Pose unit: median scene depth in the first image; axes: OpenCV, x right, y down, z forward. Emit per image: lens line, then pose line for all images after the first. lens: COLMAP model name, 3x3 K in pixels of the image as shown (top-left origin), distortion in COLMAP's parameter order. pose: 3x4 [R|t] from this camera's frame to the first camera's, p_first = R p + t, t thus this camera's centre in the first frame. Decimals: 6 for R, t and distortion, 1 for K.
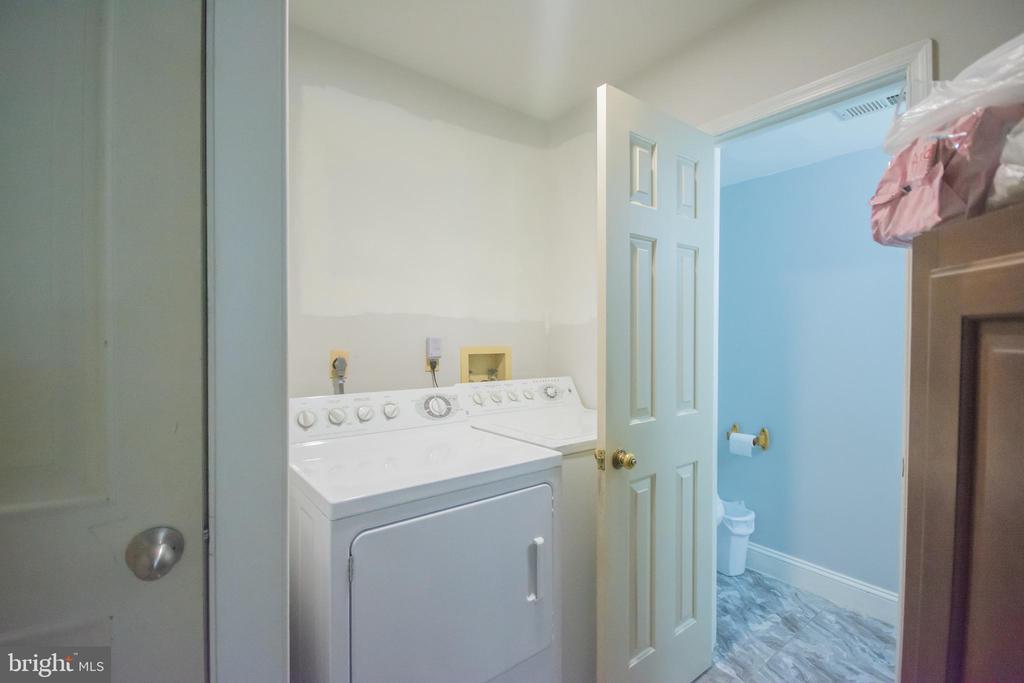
lens RADIAL K [[455.2, 0, 512.0], [0, 455.2, 341.5], [0, 0, 1]] dist [0.026357, -0.019867]
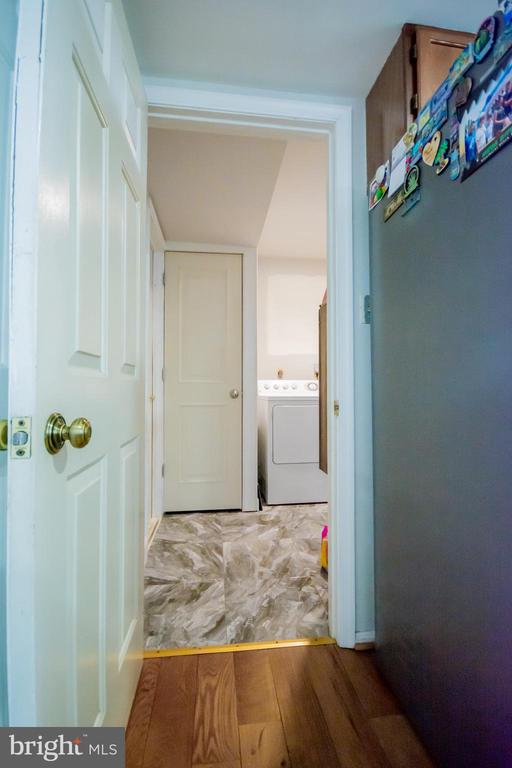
lens RADIAL K [[341.4, 0, 256.0], [0, 341.4, 384.0], [0, 0, 1]] dist [0.026357, -0.019867]
pose [[0.857271, -0.011414, -0.514739, 0.784756], [-0.000549, 0.999733, -0.023082, 0.230939], [0.514865, 0.020071, 0.857036, -1.204607]]
